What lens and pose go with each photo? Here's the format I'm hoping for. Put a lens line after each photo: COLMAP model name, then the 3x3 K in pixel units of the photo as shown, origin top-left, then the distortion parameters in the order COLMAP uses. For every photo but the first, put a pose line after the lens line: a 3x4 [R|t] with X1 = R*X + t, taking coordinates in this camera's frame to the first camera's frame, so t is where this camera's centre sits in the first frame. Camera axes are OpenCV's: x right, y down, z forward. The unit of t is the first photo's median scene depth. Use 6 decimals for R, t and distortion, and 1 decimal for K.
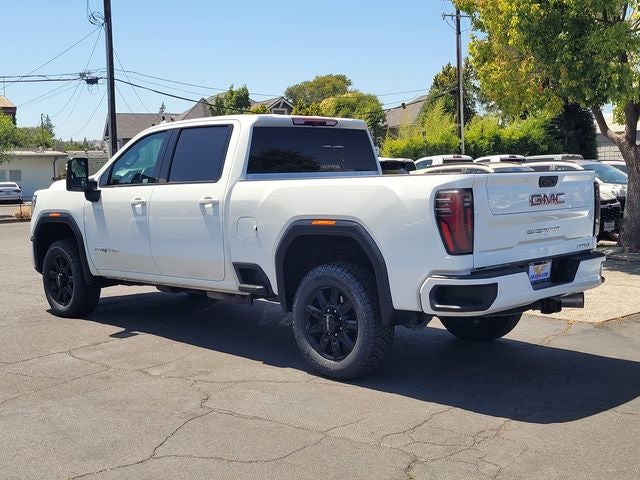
lens RADIAL K [[779.3, 0, 319.9], [0, 779.3, 240.0], [0, 0, 1]] dist [0.011876, 0.009880]
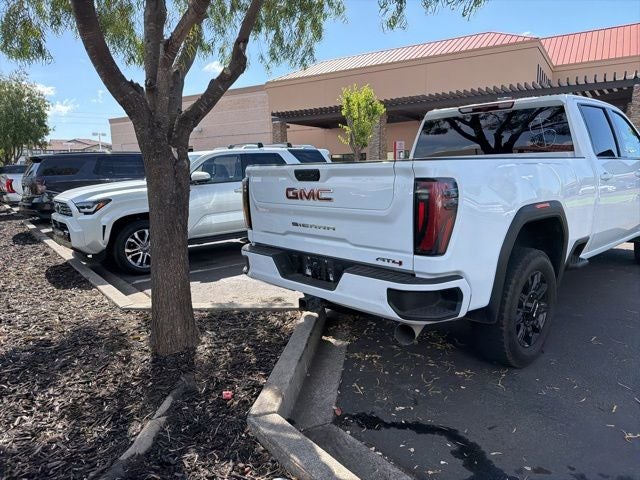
lens RADIAL K [[447.0, 0, 322.4], [0, 447.0, 243.0], [0, 0, 1]] dist [0.084478, -0.123580]
pose [[-0.021215, 0.195284, -0.980517, 0.836072], [-0.049253, 0.979343, 0.196116, -0.102186], [0.998561, 0.052454, -0.011159, 1.014846]]
